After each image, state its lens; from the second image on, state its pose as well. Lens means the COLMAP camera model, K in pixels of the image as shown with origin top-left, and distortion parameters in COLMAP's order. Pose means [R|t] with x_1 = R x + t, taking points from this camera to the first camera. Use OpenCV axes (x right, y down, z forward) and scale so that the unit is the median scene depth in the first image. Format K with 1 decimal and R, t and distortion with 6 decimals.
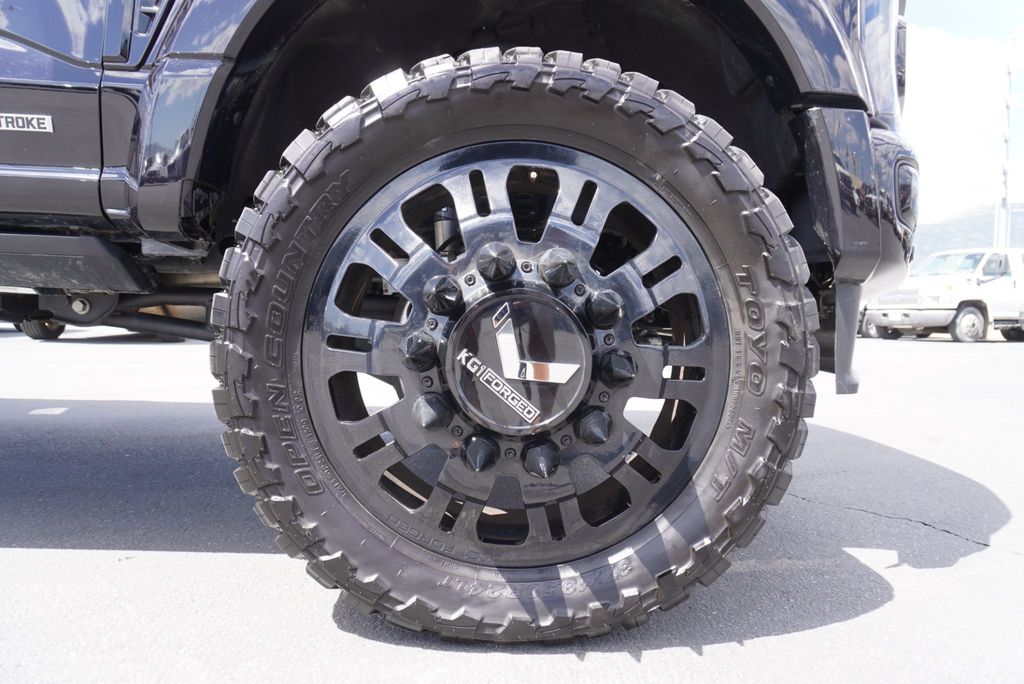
lens RADIAL K [[709.4, 0, 512.0], [0, 709.4, 342.0], [0, 0, 1]] dist [-0.019799, 0.003459]
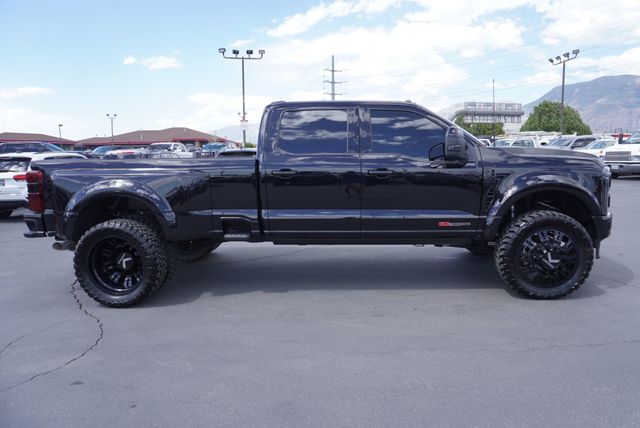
lens RADIAL K [[458.2, 0, 320.0], [0, 458.2, 214.0], [0, 0, 1]] dist [-0.001604, -0.001180]
pose [[0.995692, -0.043449, -0.081918, -1.782127], [0.051533, 0.993722, 0.099305, -0.942453], [0.077089, -0.103098, 0.991679, -3.471563]]
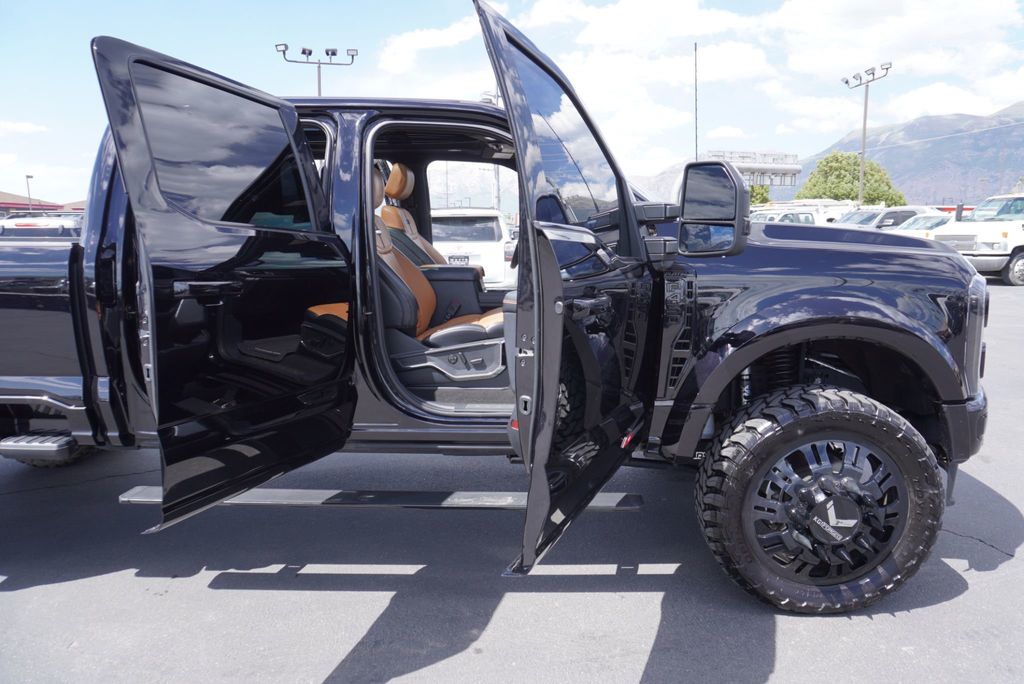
lens RADIAL K [[712.9, 0, 512.0], [0, 712.9, 342.0], [0, 0, 1]] dist [-0.004201, 0.001924]
pose [[0.998314, -0.032767, -0.047906, -1.010165], [0.038503, 0.991511, 0.124193, -0.972666], [0.043430, -0.125828, 0.991101, -1.592973]]
